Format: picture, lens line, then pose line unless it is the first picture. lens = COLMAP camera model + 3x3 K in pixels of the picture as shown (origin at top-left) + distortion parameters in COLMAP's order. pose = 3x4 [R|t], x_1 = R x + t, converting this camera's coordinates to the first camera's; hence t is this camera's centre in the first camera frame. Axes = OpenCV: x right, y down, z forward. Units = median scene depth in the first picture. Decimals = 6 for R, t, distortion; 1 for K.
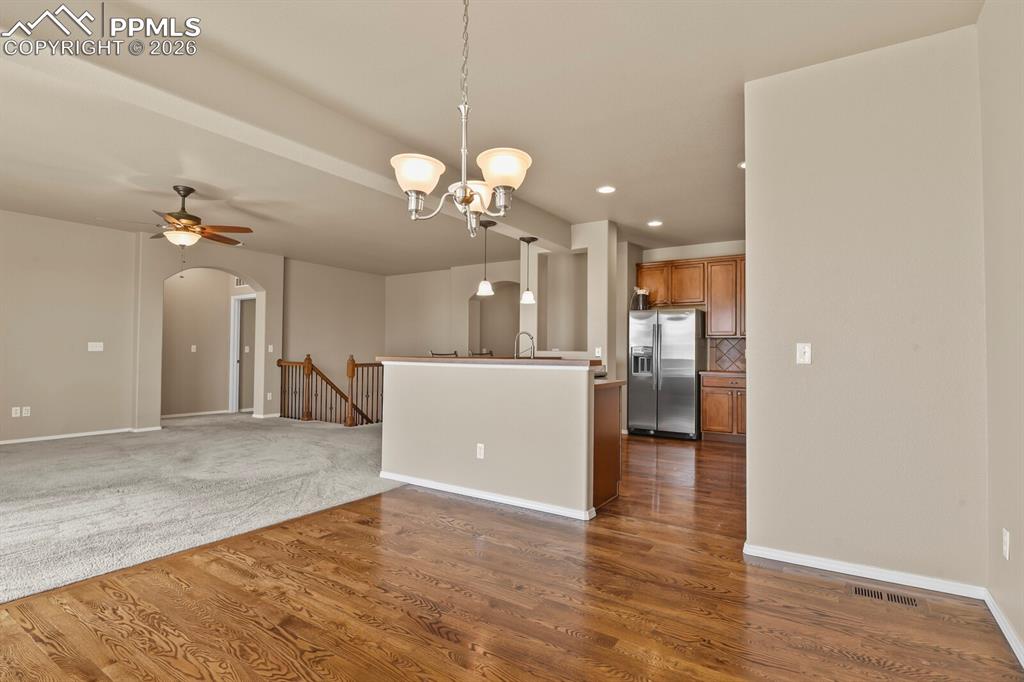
lens RADIAL K [[505.6, 0, 508.8], [0, 505.6, 341.3], [0, 0, 1]] dist [-0.013457, -0.001118]
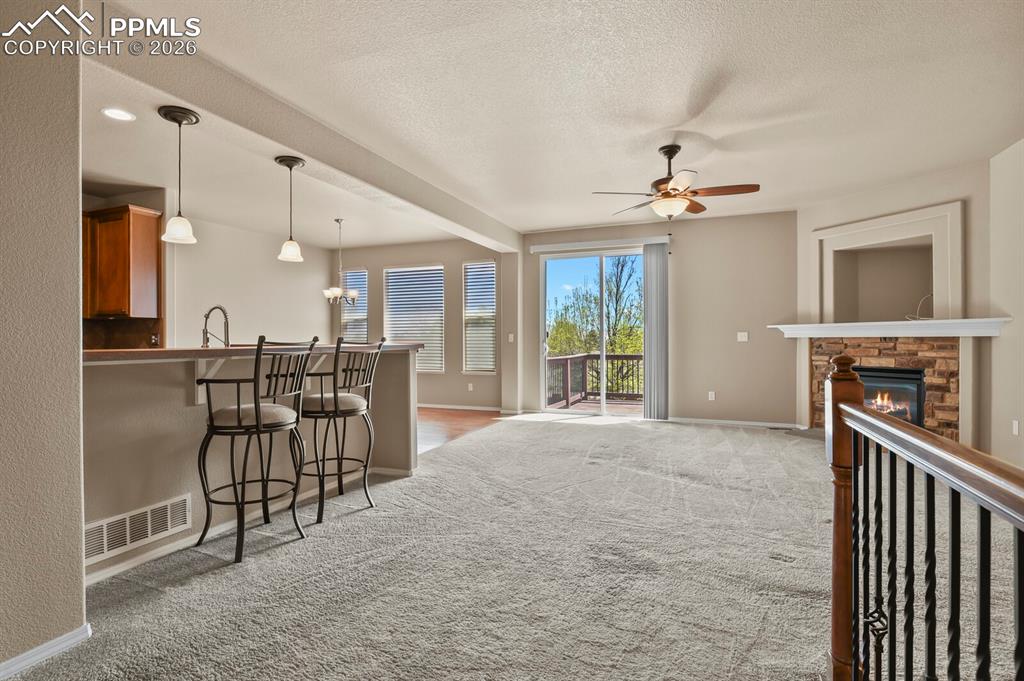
lens RADIAL K [[498.6, 0, 510.3], [0, 498.6, 340.0], [0, 0, 1]] dist [-0.013372, -0.001354]
pose [[-0.979546, -0.003967, -0.201182, -0.150762], [0.000348, 0.999771, -0.021407, 0.027145], [0.201221, -0.021039, -0.979320, 1.250169]]
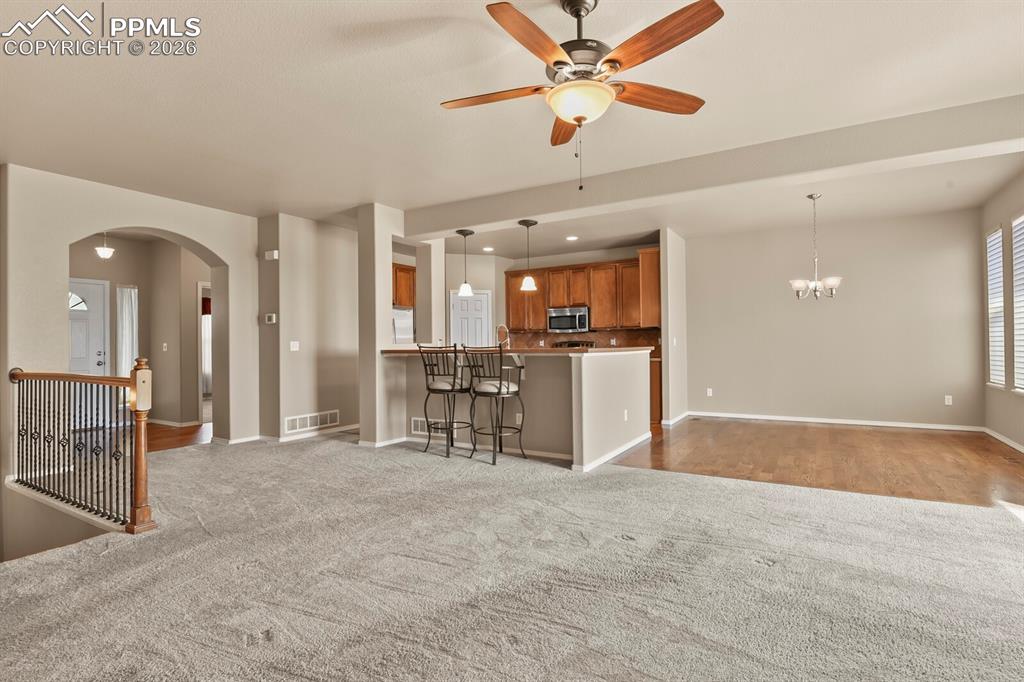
lens RADIAL K [[505.6, 0, 508.8], [0, 505.6, 341.3], [0, 0, 1]] dist [-0.013457, -0.001118]
pose [[-0.035861, -0.002576, 0.999353, -0.787323], [-0.012224, 0.999923, 0.002138, 0.010284], [-0.999282, -0.012140, -0.035889, 0.762793]]
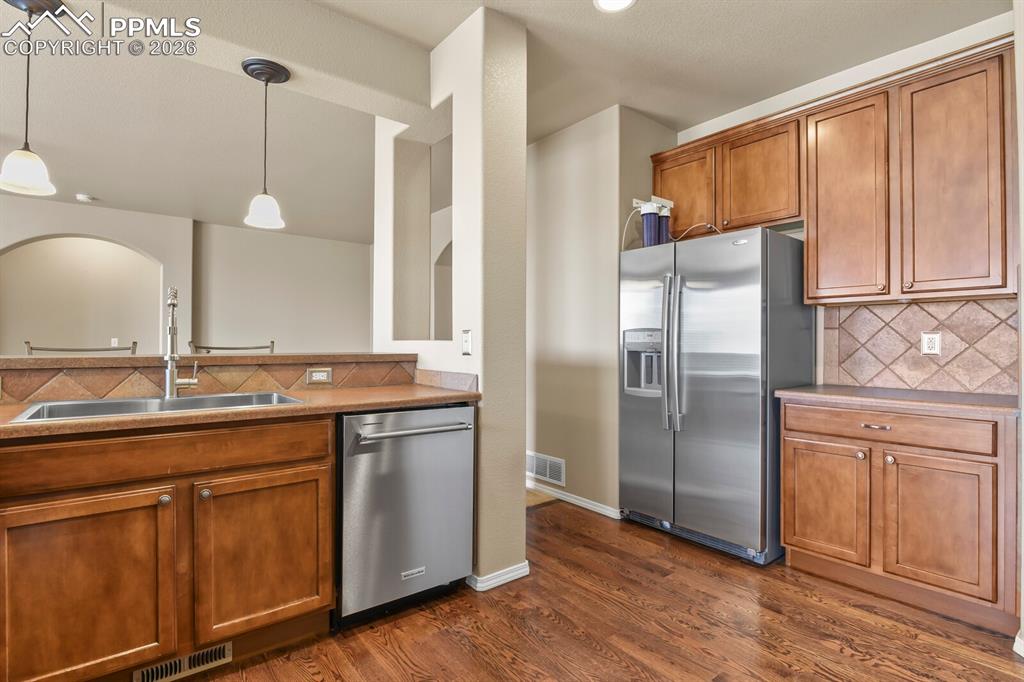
lens RADIAL K [[498.6, 0, 510.3], [0, 498.6, 340.5], [0, 0, 1]] dist [-0.013372, -0.001354]
pose [[0.950036, -0.009484, -0.311996, 0.286046], [0.013868, 0.999834, 0.011835, 0.013540], [0.311832, -0.015571, 0.950010, 0.542538]]
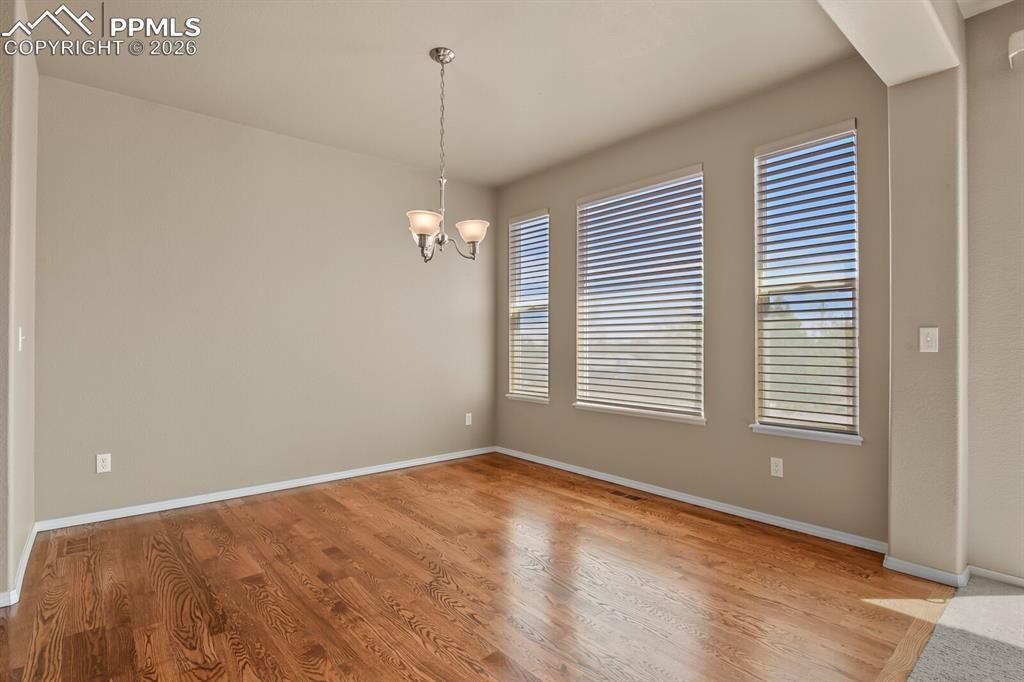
lens RADIAL K [[498.6, 0, 510.3], [0, 498.6, 340.5], [0, 0, 1]] dist [-0.013372, -0.001354]
pose [[-0.961364, -0.007849, 0.275167, -0.182934], [-0.015722, 0.999527, -0.026419, 0.013574], [-0.274830, -0.029724, -0.961033, 0.616999]]
